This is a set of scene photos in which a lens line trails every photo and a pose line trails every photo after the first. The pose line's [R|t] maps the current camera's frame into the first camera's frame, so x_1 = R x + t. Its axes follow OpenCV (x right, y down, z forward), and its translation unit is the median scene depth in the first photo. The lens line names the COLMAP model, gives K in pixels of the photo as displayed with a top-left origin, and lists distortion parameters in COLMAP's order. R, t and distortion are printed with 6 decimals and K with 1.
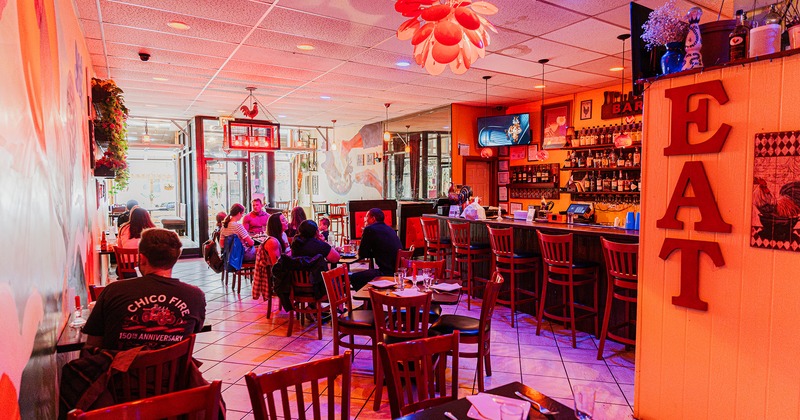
lens RADIAL K [[442.3, 0, 400.0], [0, 442.3, 210.0], [0, 0, 1]] dist [-0.002627, -0.000704]
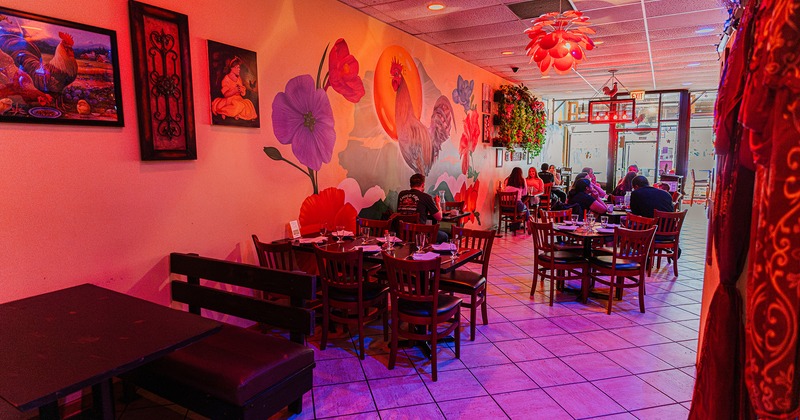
lens RADIAL K [[442.3, 0, 400.0], [0, 442.3, 210.0], [0, 0, 1]] dist [-0.002627, -0.000704]
pose [[0.475817, 0.108173, -0.872867, 0.578724], [-0.048707, 0.994126, 0.096650, 0.014053], [0.878195, -0.003473, 0.478291, -0.098120]]
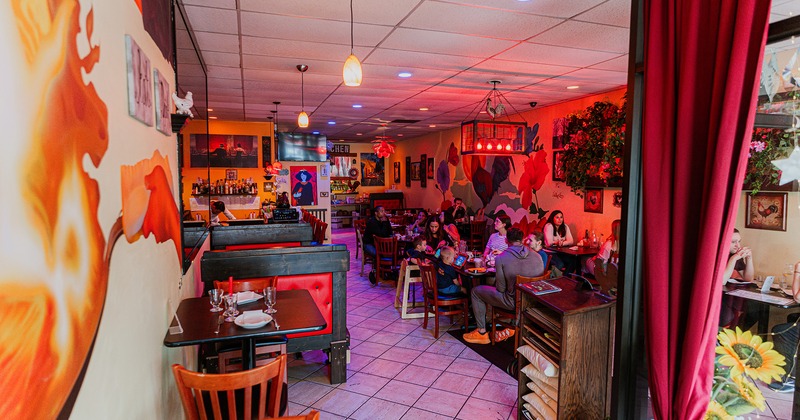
lens RADIAL K [[442.3, 0, 400.0], [0, 442.3, 210.0], [0, 0, 1]] dist [-0.002627, -0.000704]
pose [[-0.974204, 0.027738, 0.223960, -0.394183], [0.061862, 0.987226, 0.146823, -0.212466], [-0.217026, 0.156890, -0.963475, 2.192534]]
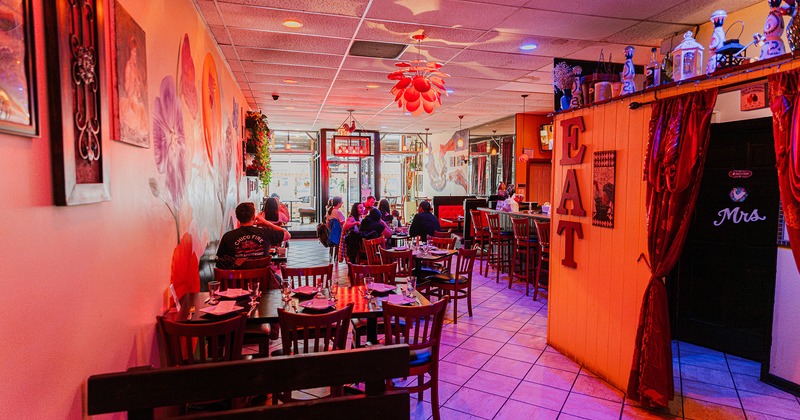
lens RADIAL K [[442.3, 0, 400.0], [0, 442.3, 210.0], [0, 0, 1]] dist [-0.002627, -0.000704]
pose [[0.953719, 0.026226, -0.299552, 0.263123], [-0.024980, 0.999656, 0.007991, 0.014692], [0.299659, -0.000139, 0.954046, -0.286376]]
